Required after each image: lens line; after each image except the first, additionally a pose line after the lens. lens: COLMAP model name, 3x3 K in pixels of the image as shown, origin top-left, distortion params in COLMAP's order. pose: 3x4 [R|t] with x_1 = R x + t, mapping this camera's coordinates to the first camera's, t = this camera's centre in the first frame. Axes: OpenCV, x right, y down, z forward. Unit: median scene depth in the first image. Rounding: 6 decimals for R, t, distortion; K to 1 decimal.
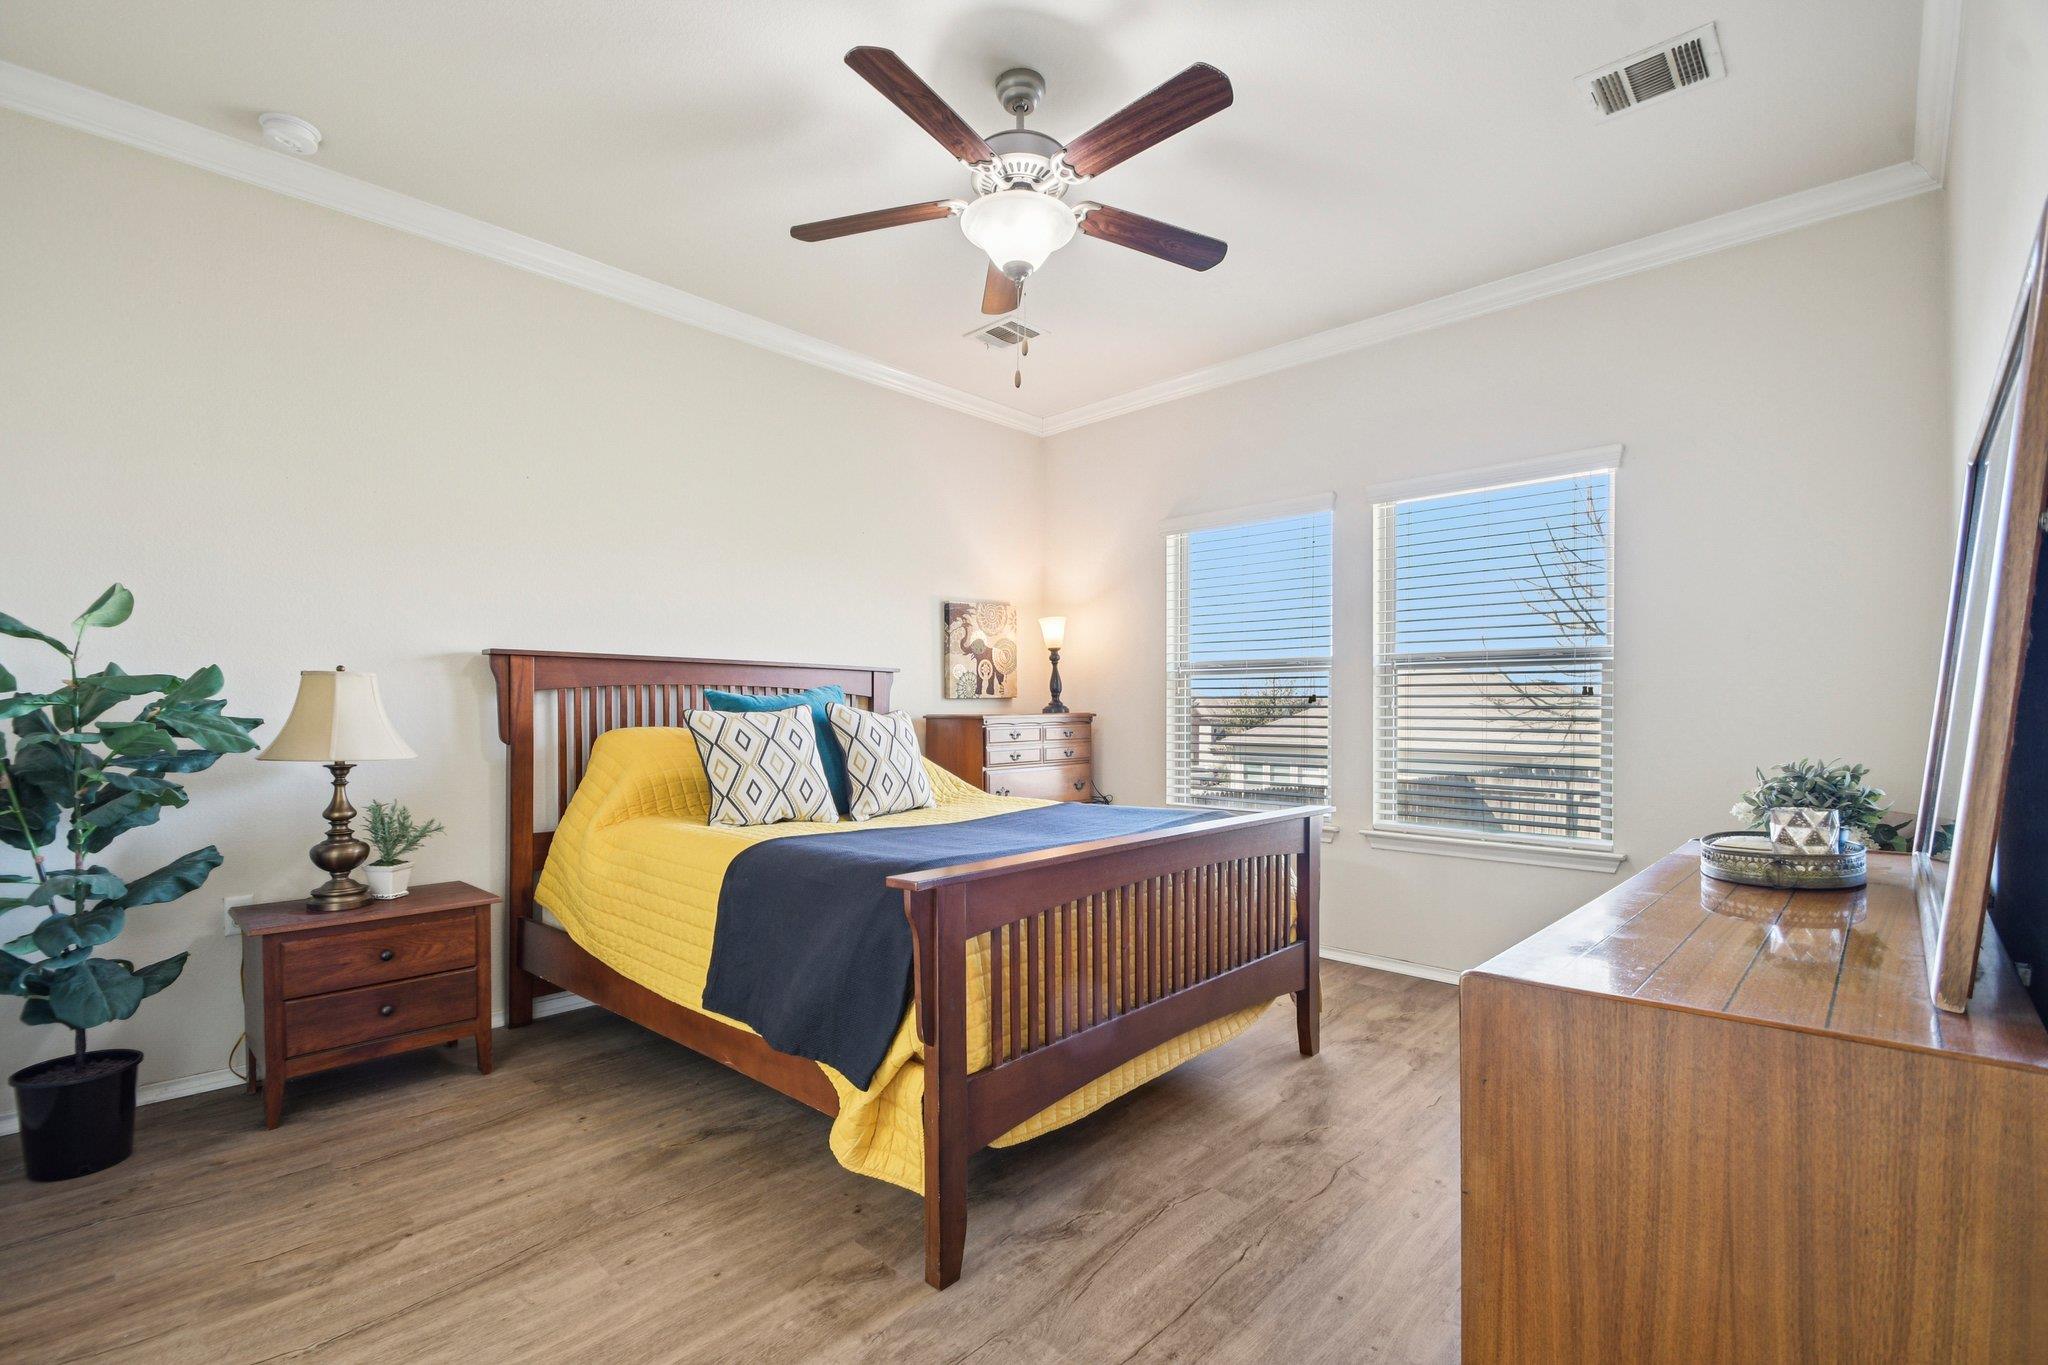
lens RADIAL K [[917.7, 0, 1007.5], [0, 917.7, 712.3], [0, 0, 1]] dist [0.012788, 0.000075]
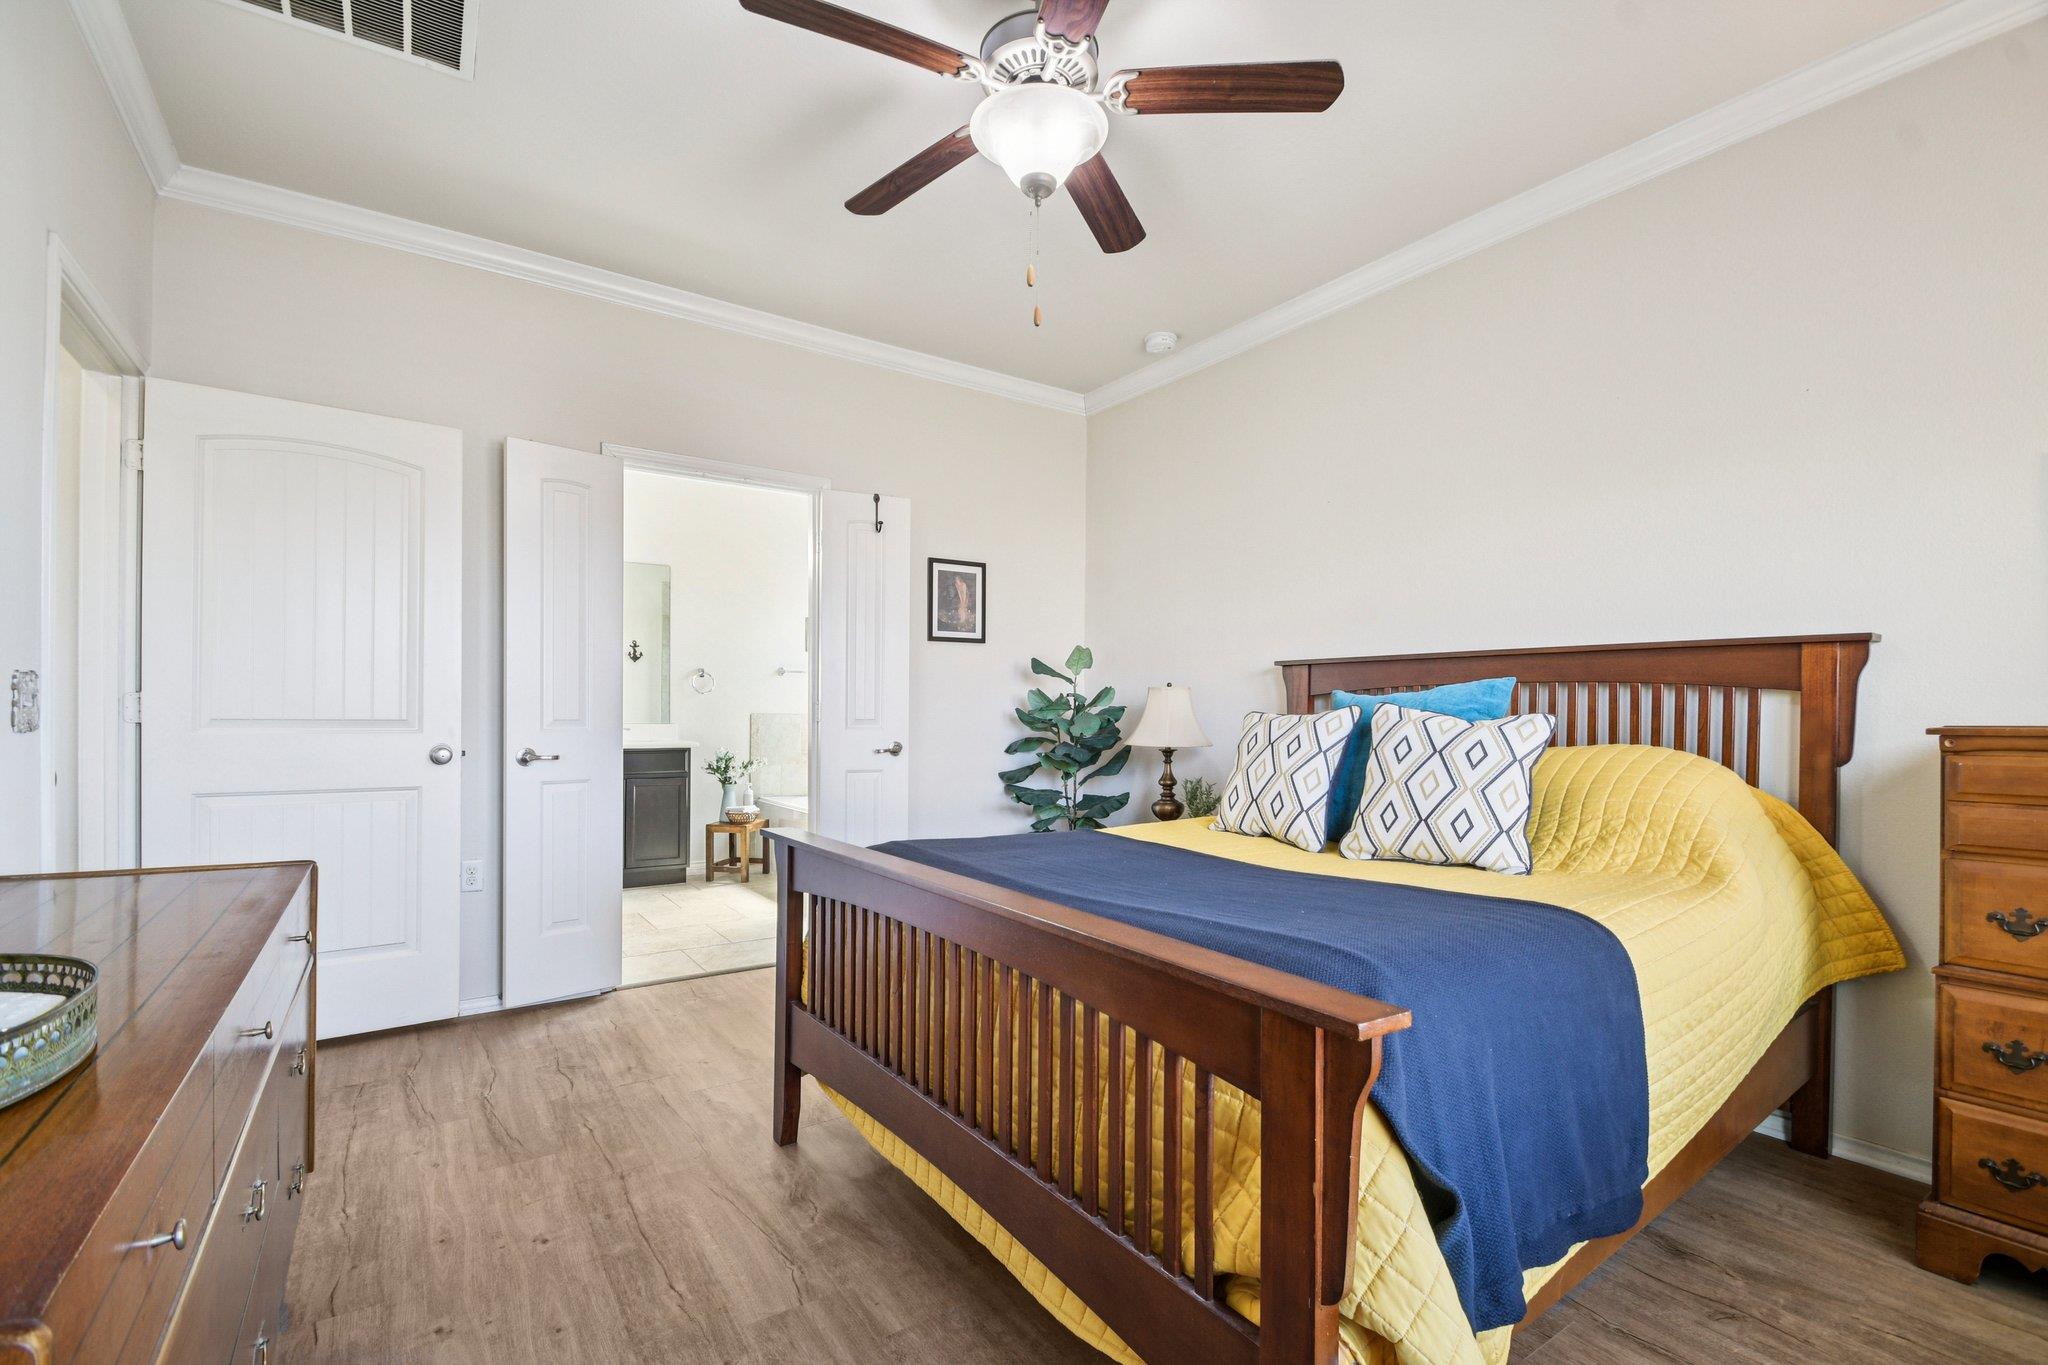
lens RADIAL K [[906.1, 0, 1022.9], [0, 906.1, 712.4], [0, 0, 1]] dist [-0.000666, -0.000022]
pose [[-0.205765, -0.000746, -0.978601, 0.760375], [-0.004676, 0.999989, 0.000221, -0.001707], [0.978590, 0.004621, -0.205766, 1.073600]]
